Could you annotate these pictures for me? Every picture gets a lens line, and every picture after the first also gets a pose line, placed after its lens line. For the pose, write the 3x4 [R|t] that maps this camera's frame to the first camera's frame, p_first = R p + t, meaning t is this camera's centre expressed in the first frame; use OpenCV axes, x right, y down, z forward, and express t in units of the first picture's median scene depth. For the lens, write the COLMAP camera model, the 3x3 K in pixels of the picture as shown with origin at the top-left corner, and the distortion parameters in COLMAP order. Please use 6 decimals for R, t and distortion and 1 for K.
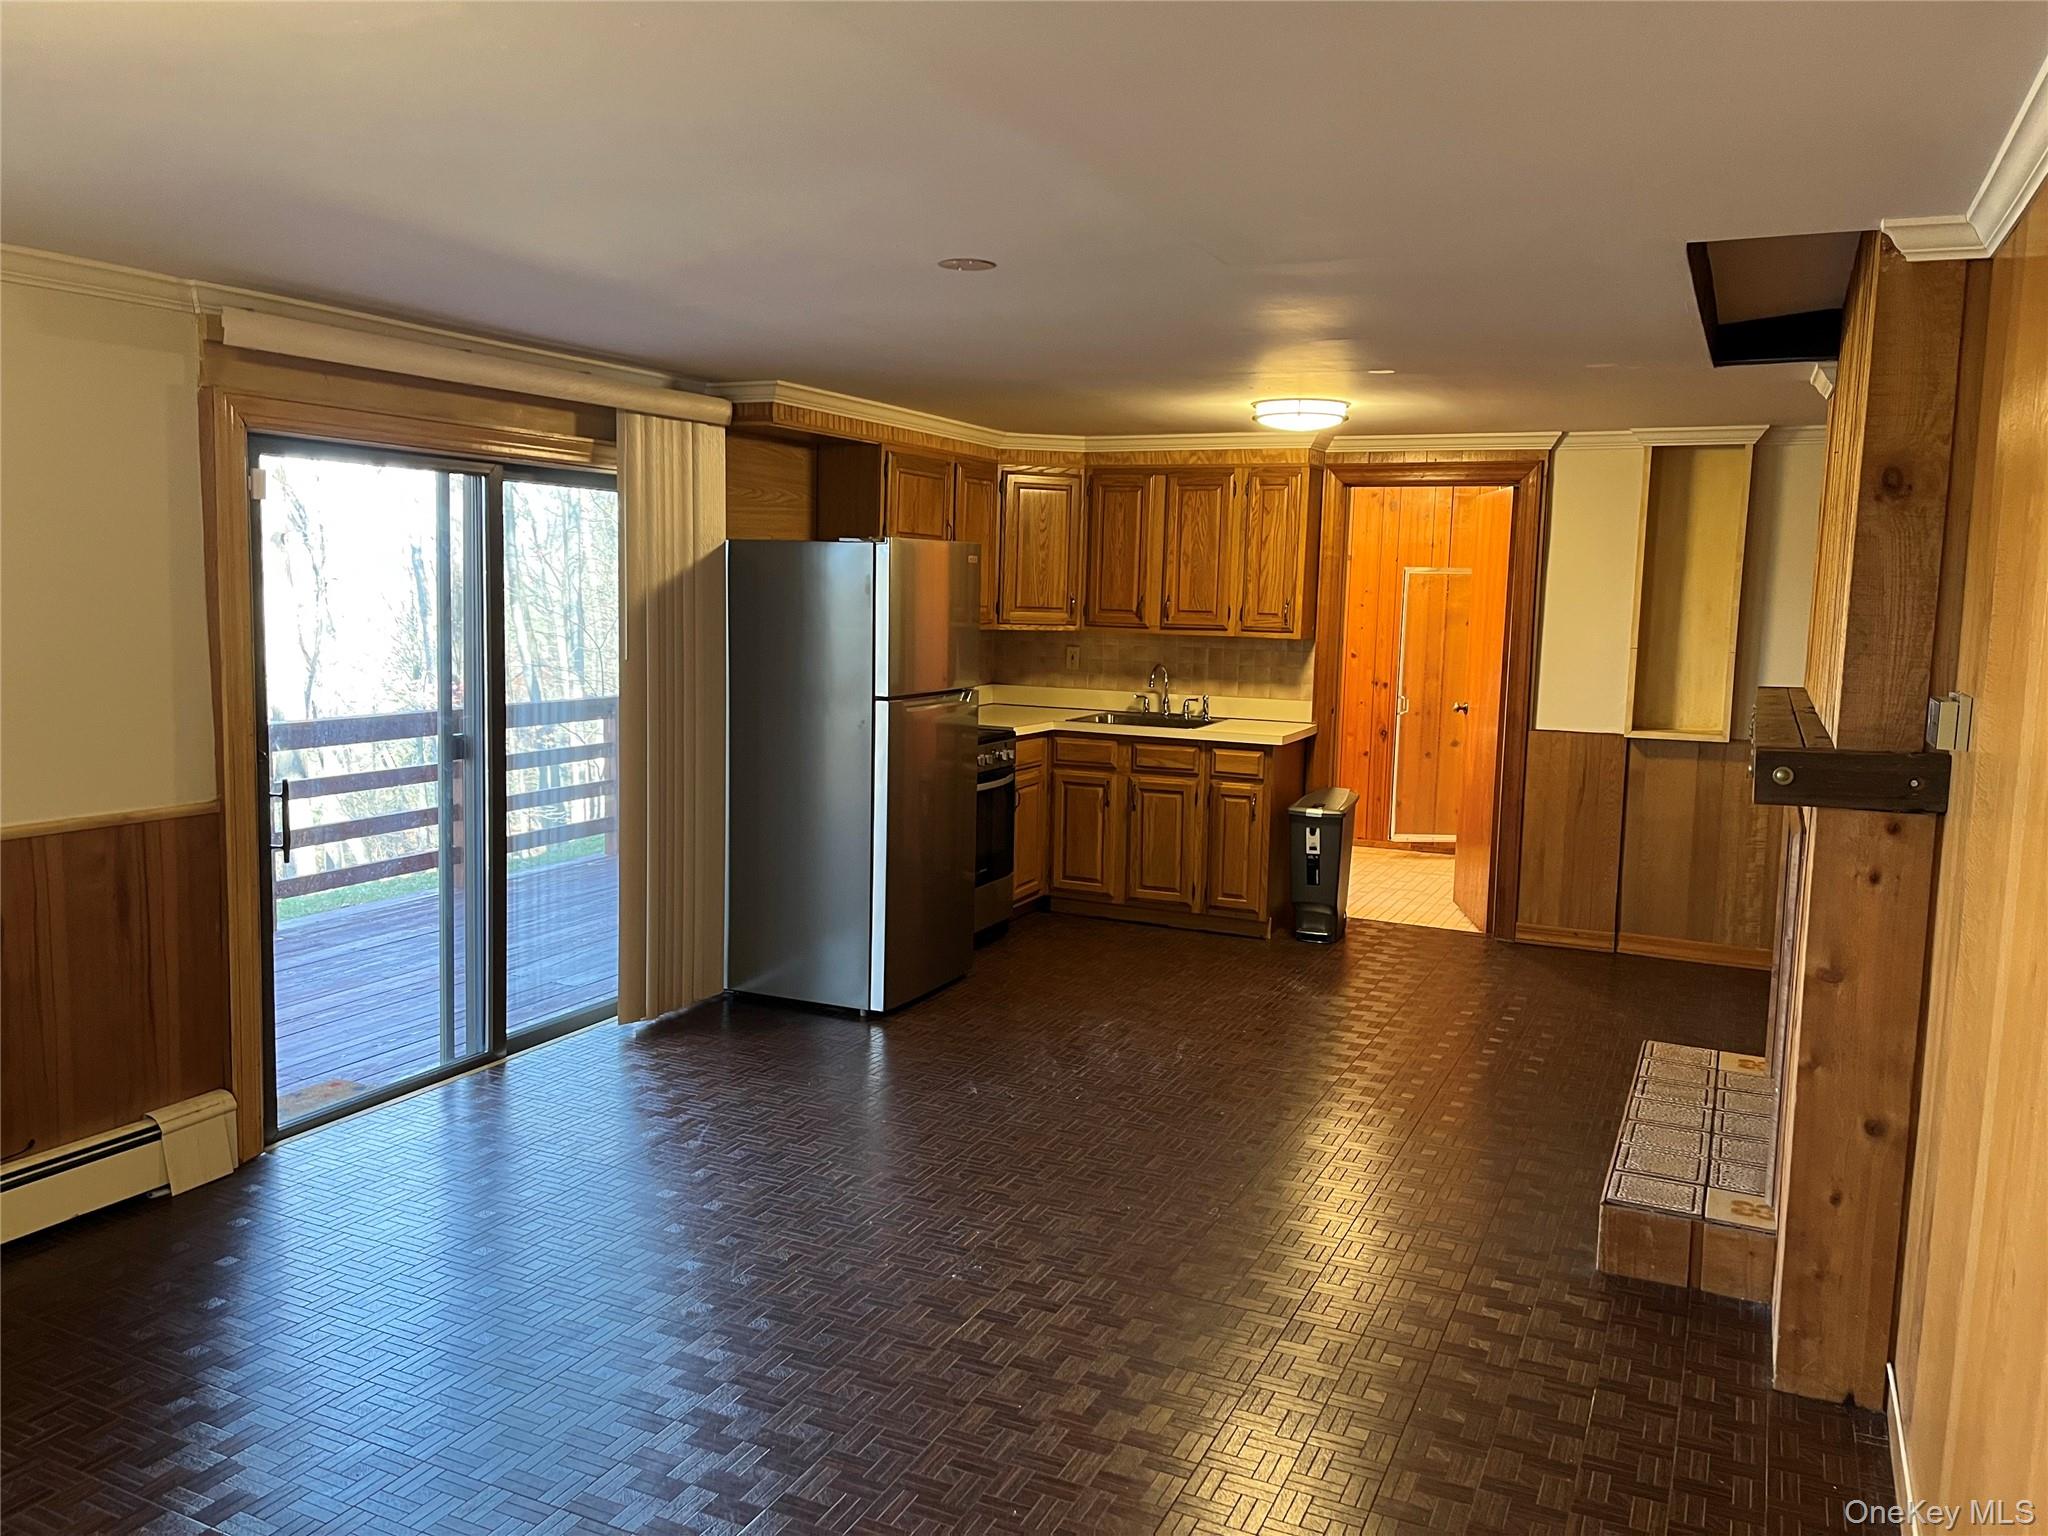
lens RADIAL K [[1554.0, 0, 1029.6], [0, 1554.0, 767.3], [0, 0, 1]] dist [0.057648, -0.007399]
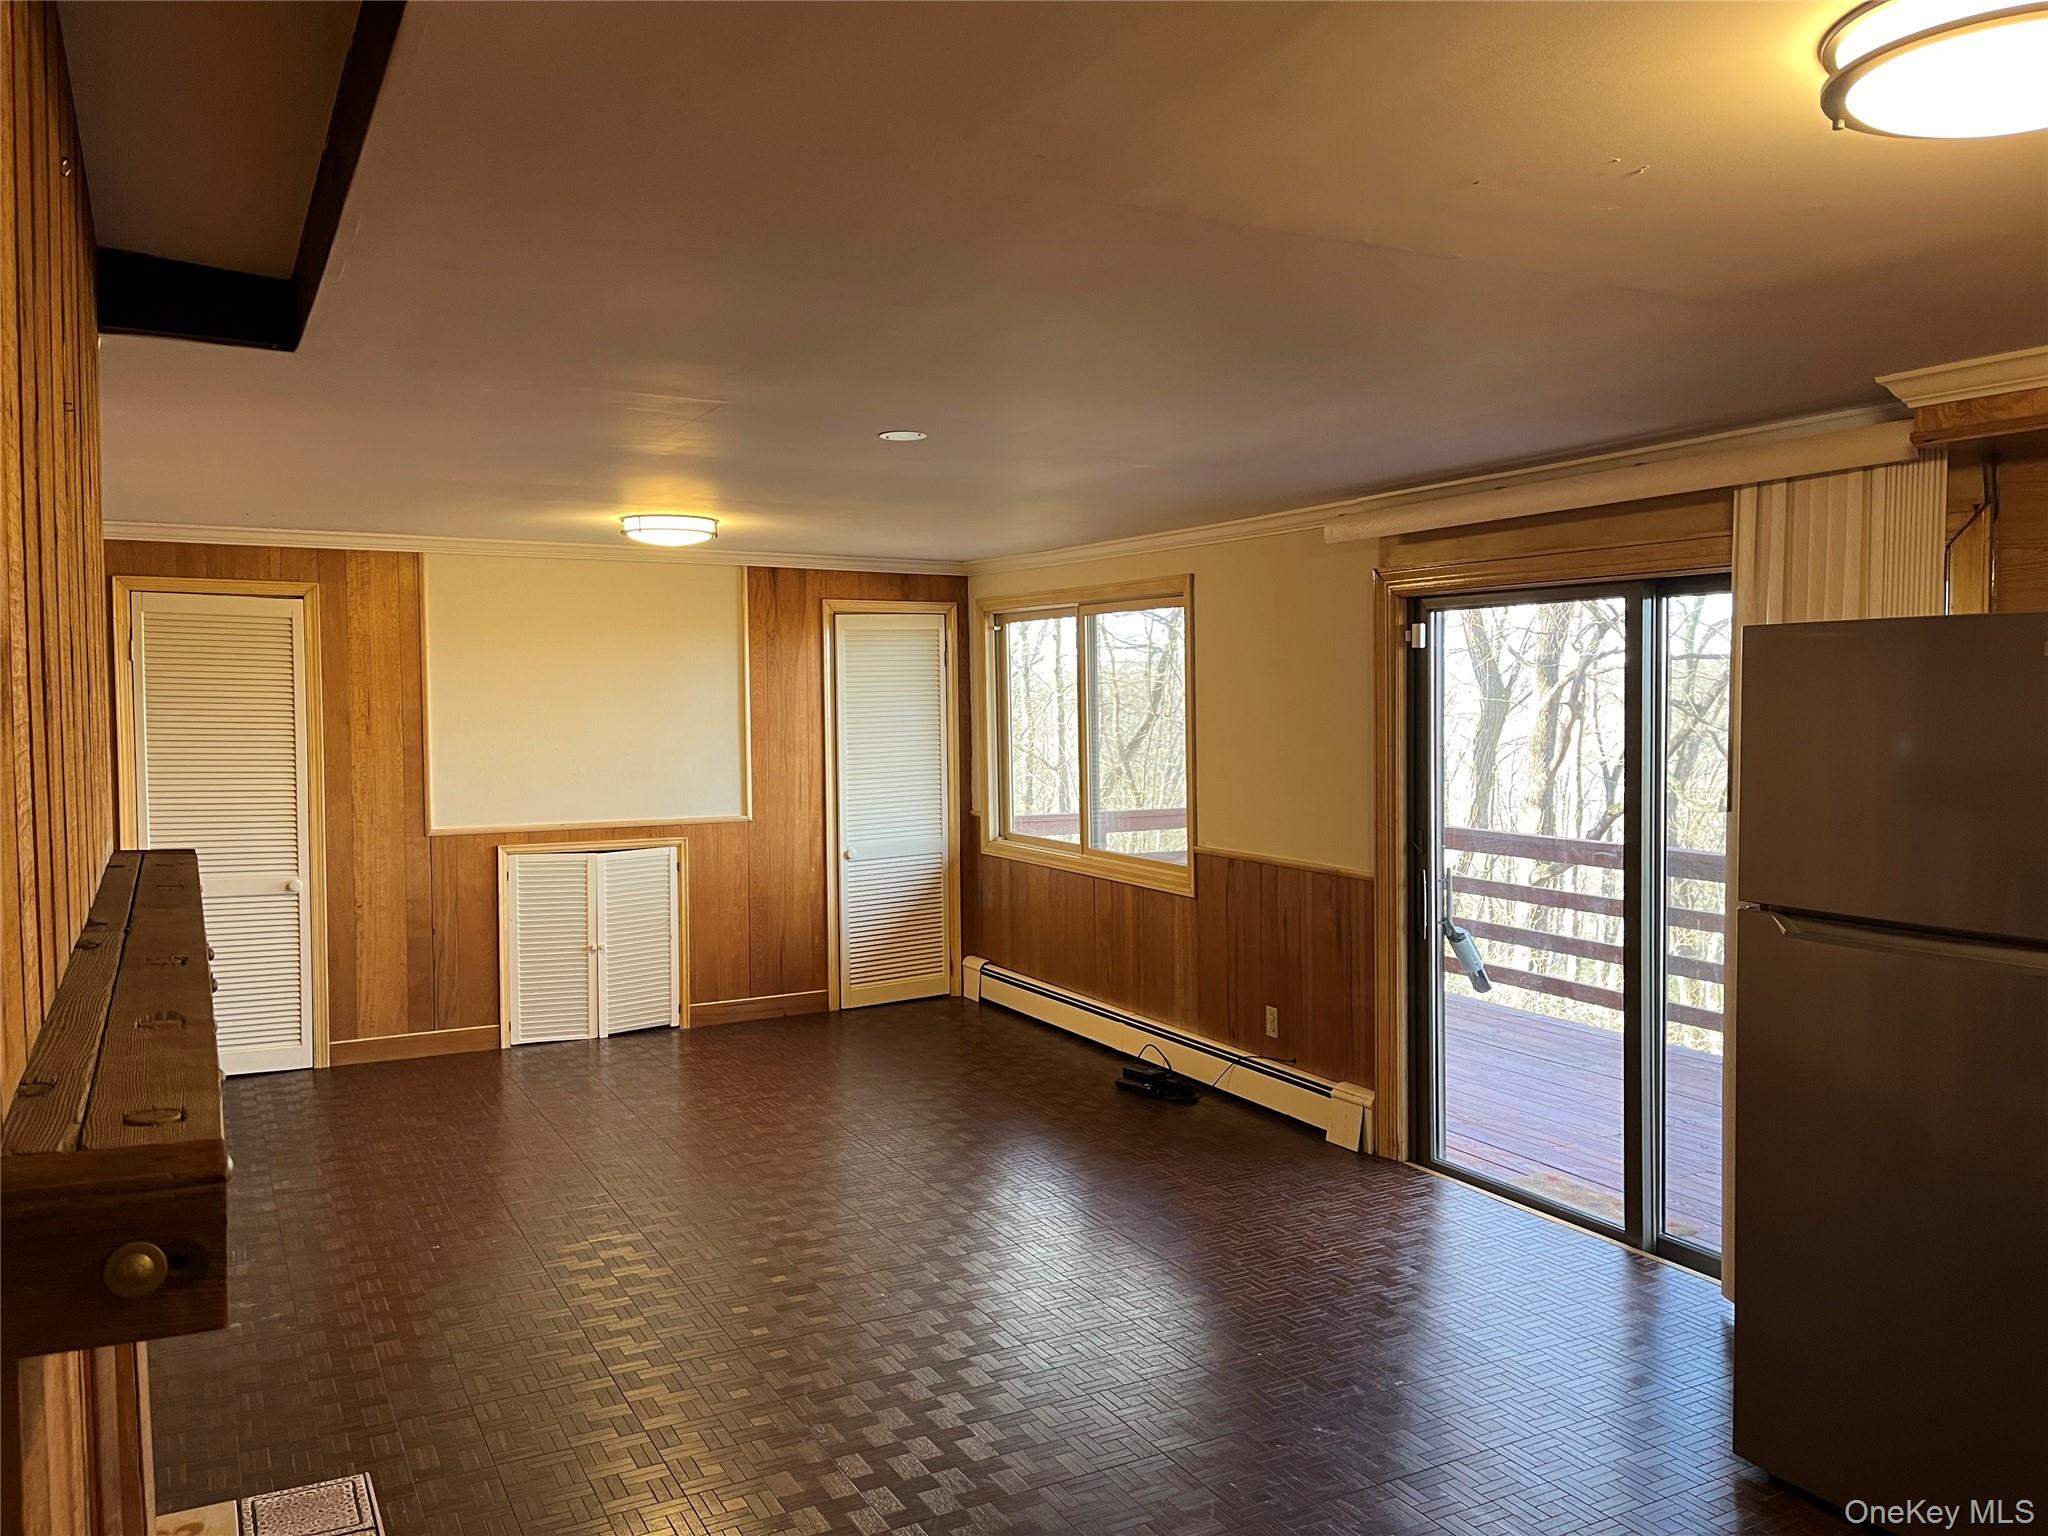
lens RADIAL K [[1554.0, 0, 1029.6], [0, 1554.0, 767.3], [0, 0, 1]] dist [0.057648, -0.007399]
pose [[-0.597280, 0.011821, -0.801946, 0.463686], [-0.107679, 0.989657, 0.094787, -0.103485], [0.794771, 0.142967, -0.589829, 0.977747]]
